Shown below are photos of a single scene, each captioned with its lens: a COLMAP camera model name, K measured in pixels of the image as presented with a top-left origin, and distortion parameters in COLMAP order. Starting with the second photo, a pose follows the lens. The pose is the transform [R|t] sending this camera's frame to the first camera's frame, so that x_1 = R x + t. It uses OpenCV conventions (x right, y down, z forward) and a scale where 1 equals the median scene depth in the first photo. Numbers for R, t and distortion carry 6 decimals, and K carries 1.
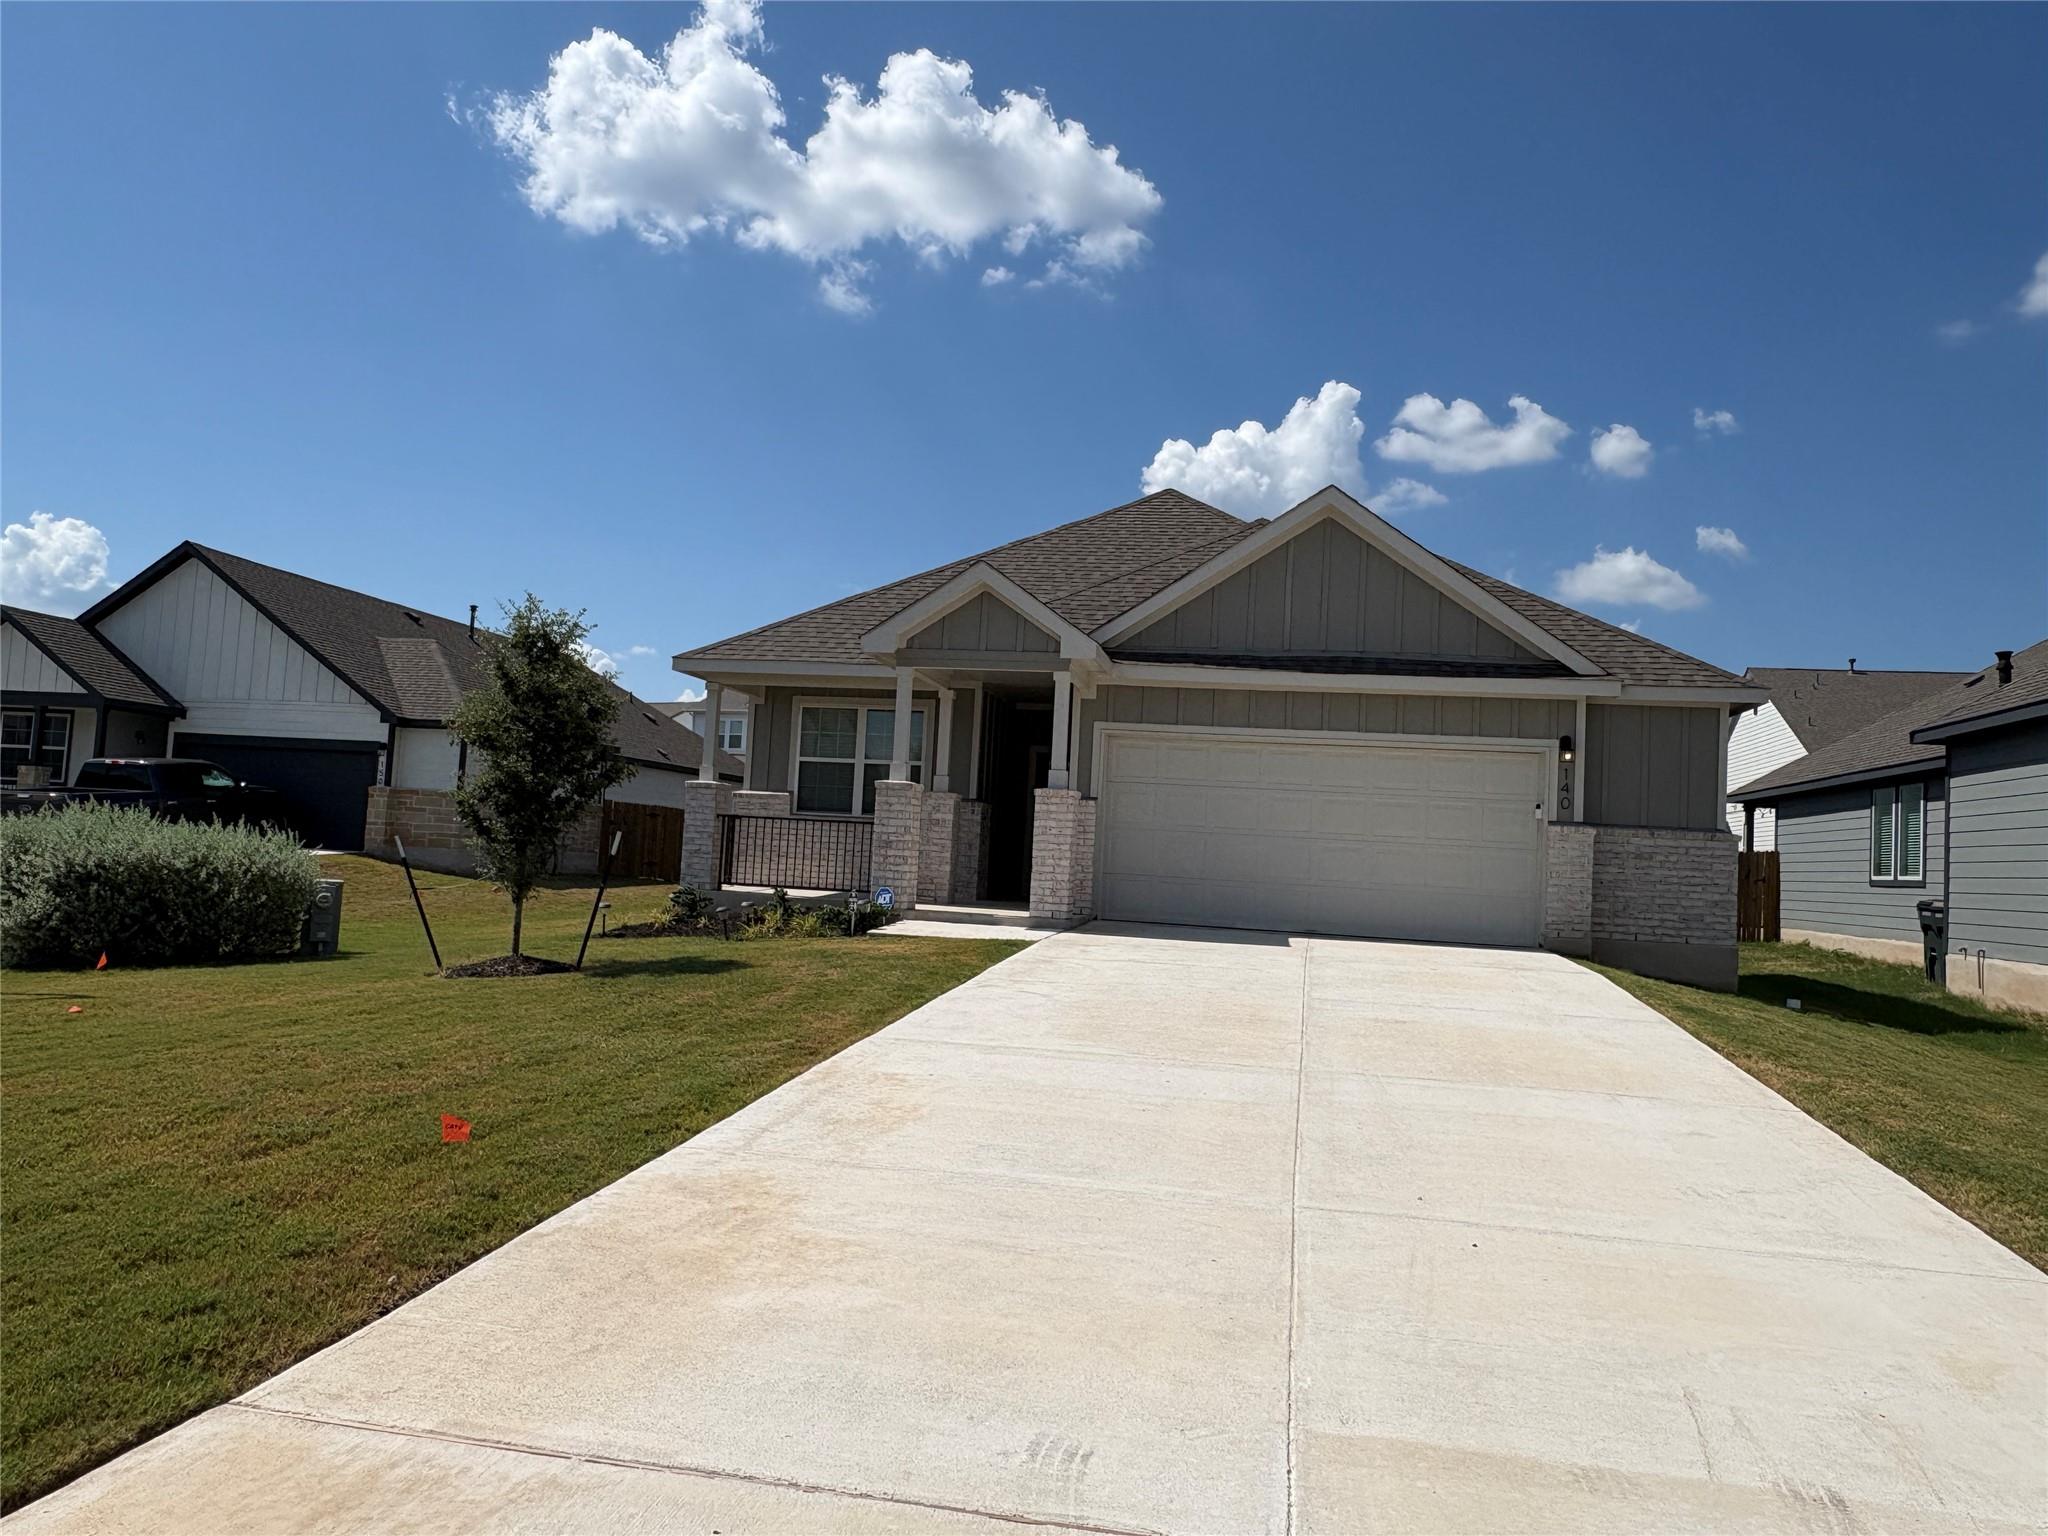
lens RADIAL K [[1378.6, 0, 1024.0], [0, 1378.6, 768.0], [0, 0, 1]] dist [-0.004127, -0.002934]
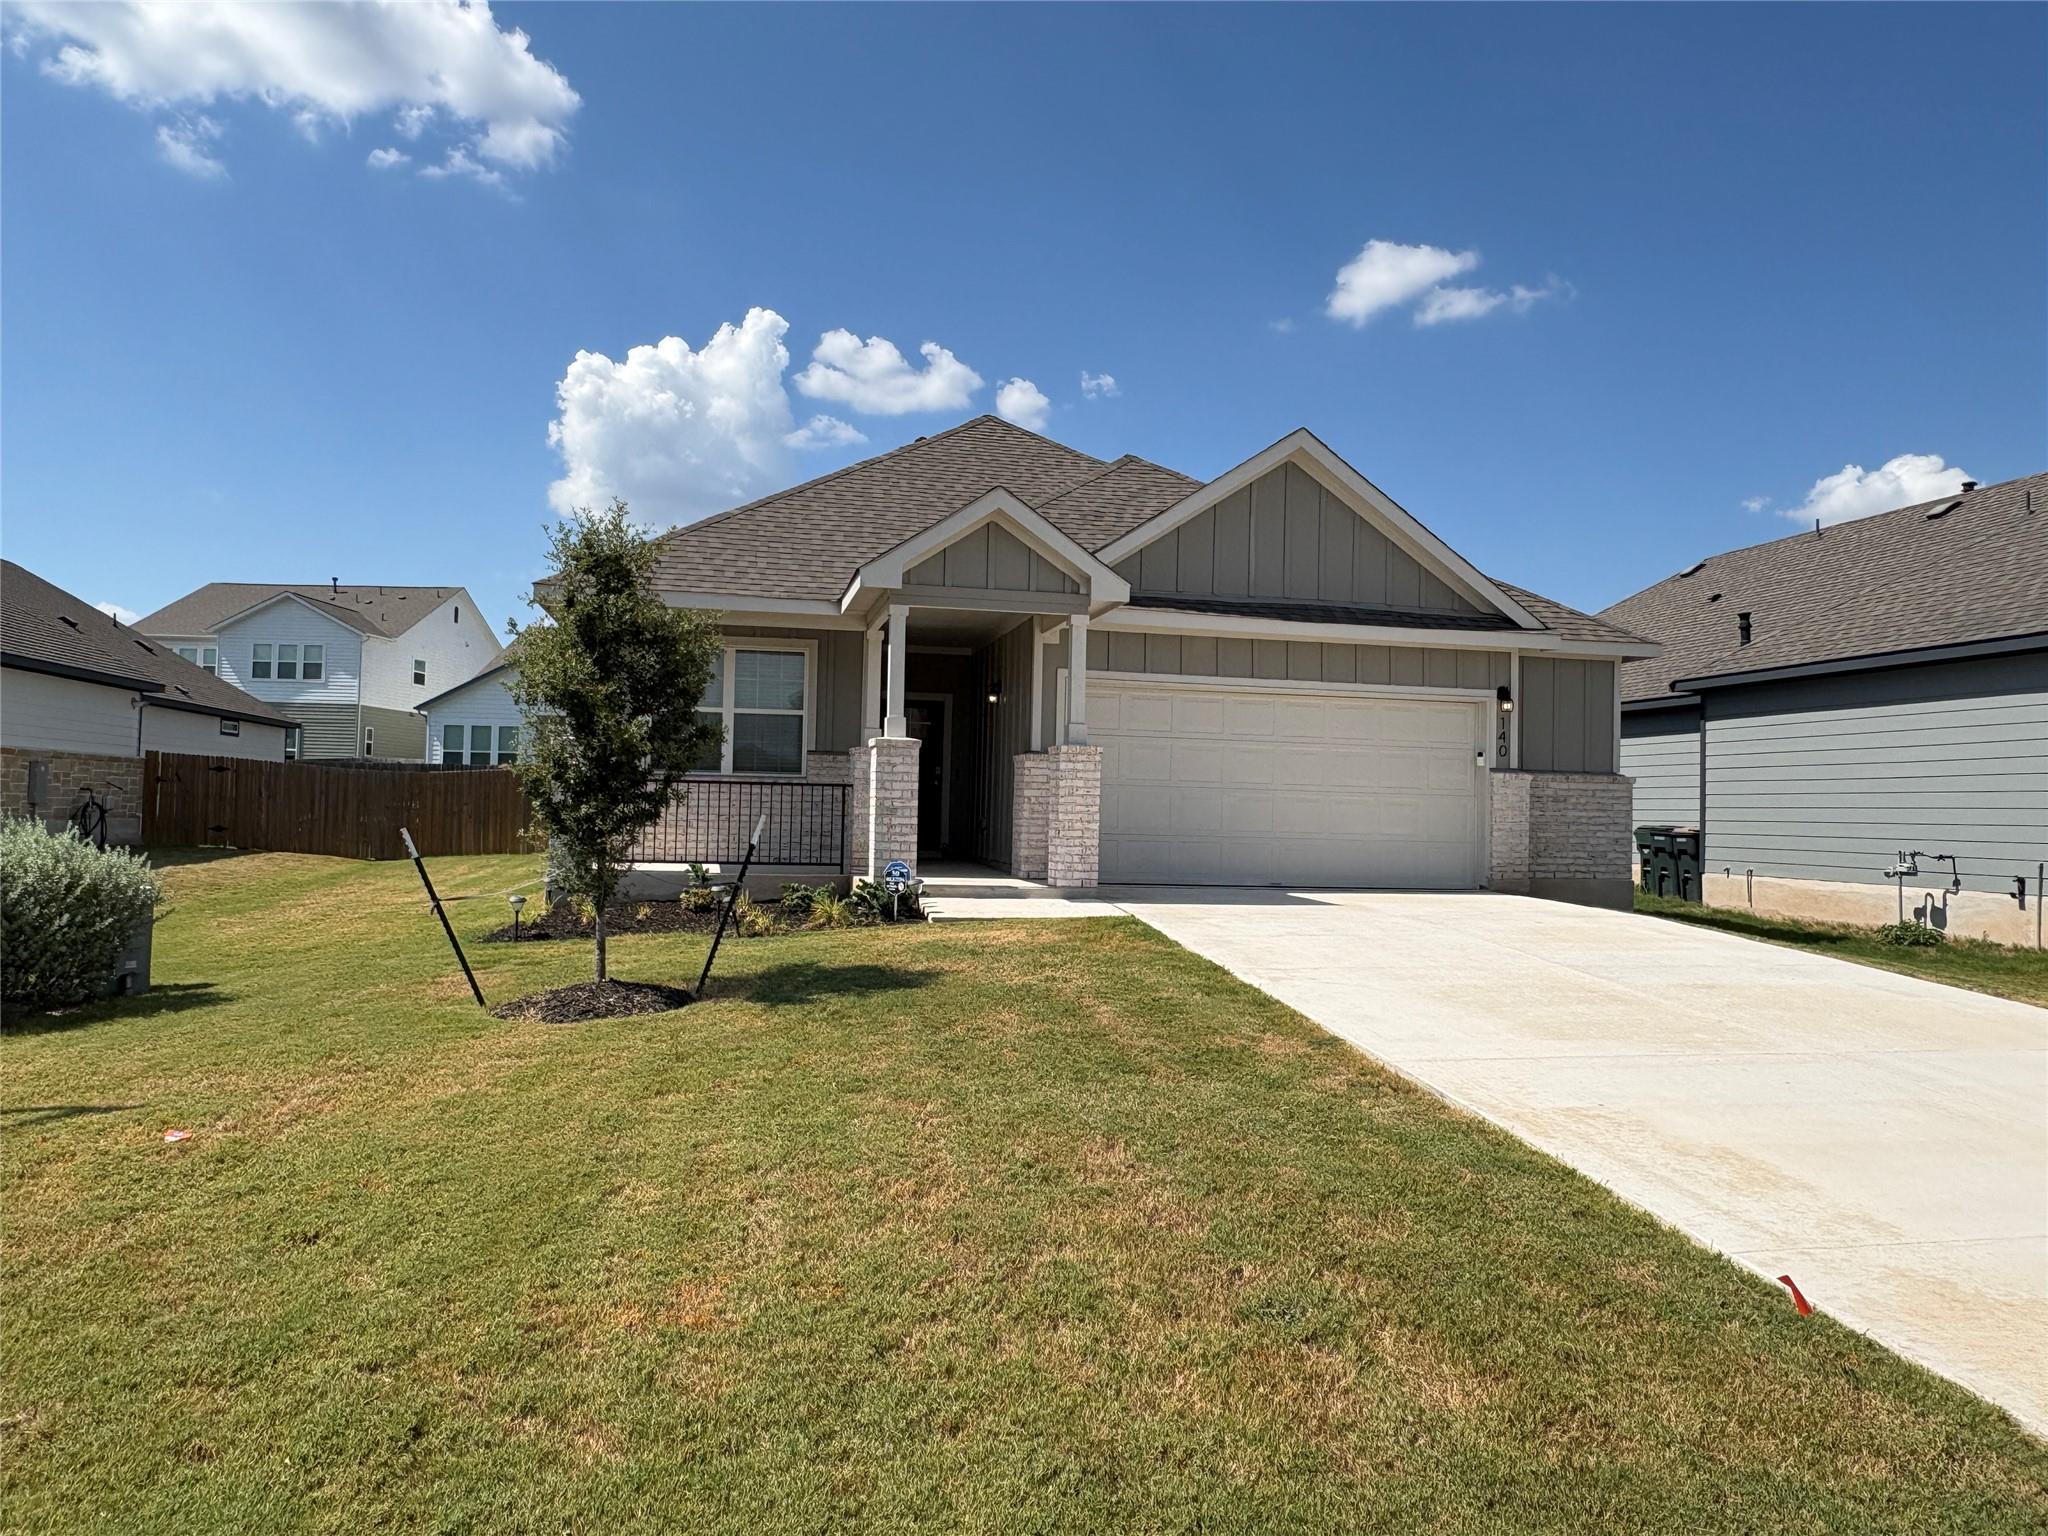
lens RADIAL K [[1378.6, 0, 1024.0], [0, 1378.6, 768.0], [0, 0, 1]] dist [-0.004127, -0.002934]
pose [[0.925725, -0.020598, 0.377636, -0.340794], [0.002015, 0.998770, 0.049540, -0.014159], [-0.378192, -0.045099, 0.924628, 0.168607]]
